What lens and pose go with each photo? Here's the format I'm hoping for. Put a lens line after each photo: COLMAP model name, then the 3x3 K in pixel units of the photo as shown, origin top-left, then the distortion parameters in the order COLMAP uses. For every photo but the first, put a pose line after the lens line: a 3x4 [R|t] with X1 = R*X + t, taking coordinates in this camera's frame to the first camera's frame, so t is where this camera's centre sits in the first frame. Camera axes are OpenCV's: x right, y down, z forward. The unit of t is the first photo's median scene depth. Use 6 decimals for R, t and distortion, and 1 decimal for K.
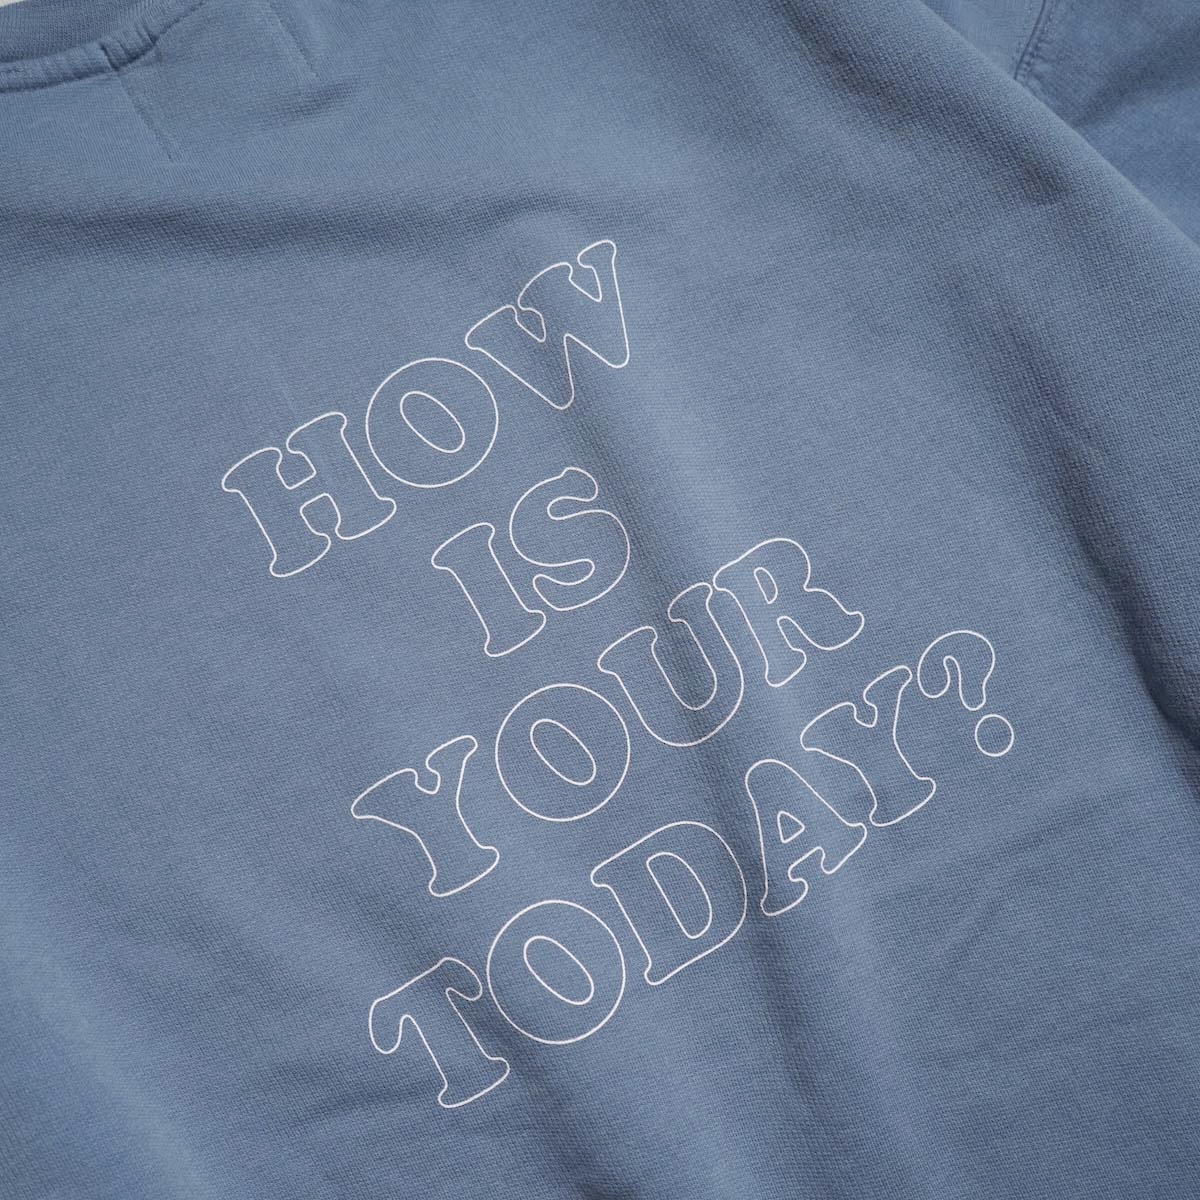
lens RADIAL K [[1342.9, 0, 598.9], [0, 1342.9, 596.8], [0, 0, 1]] dist [-0.001671, 0.000000]
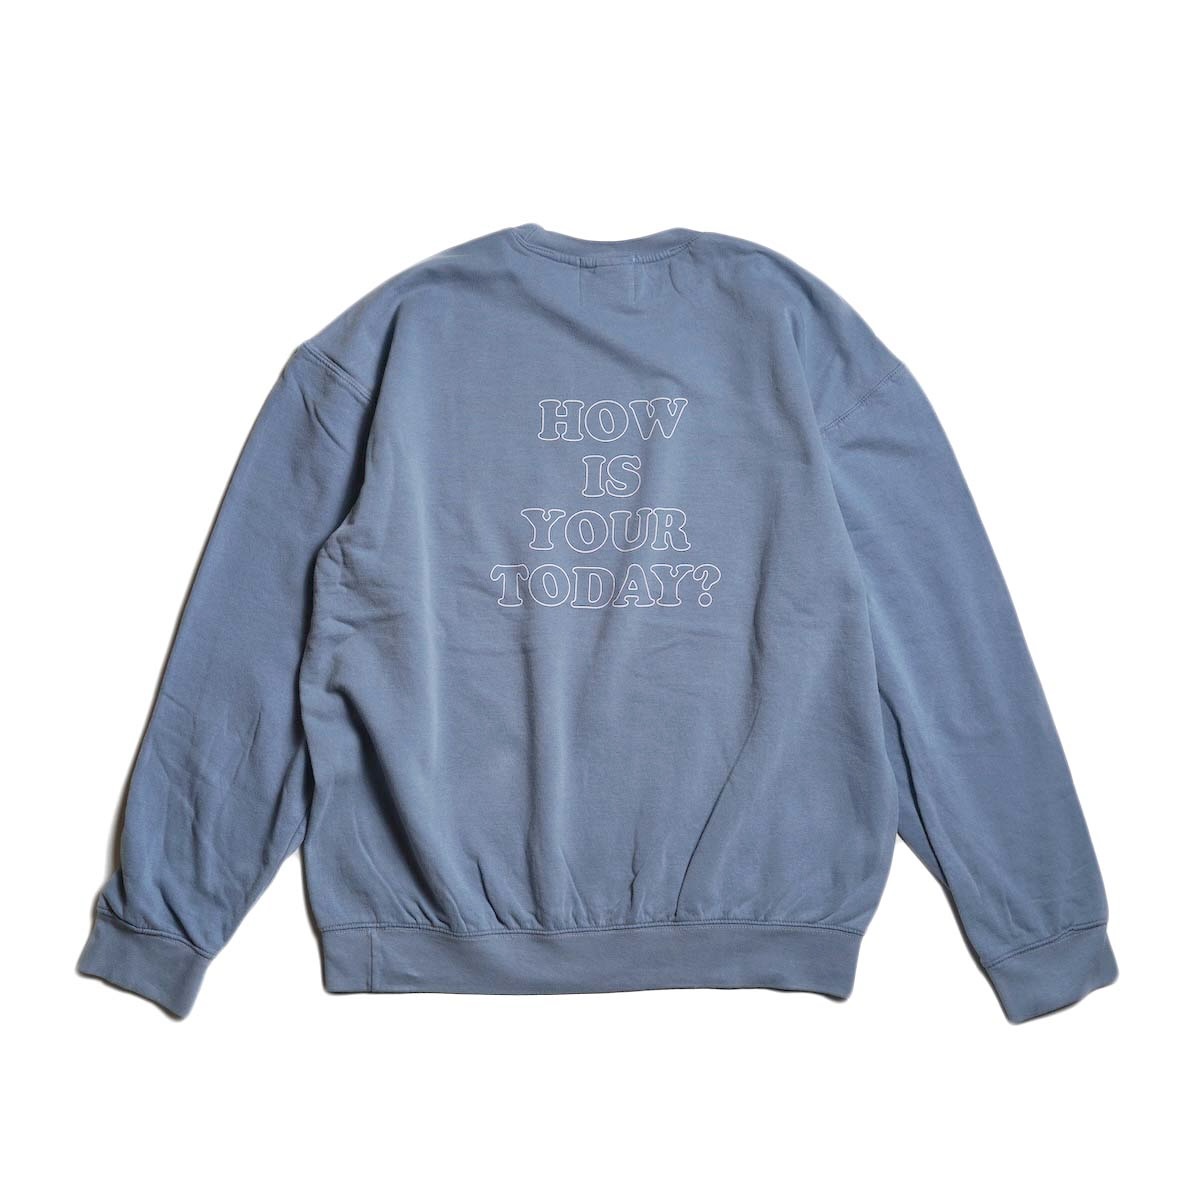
lens RADIAL K [[1342.9, 0, 601.6], [0, 1342.9, 602.8], [0, 0, 1]] dist [-0.001671, 0.000000]
pose [[0.846731, 0.529251, -0.054219, 0.266409], [-0.526060, 0.848098, 0.063177, 0.038432], [0.079419, -0.024971, 0.996528, -2.181262]]
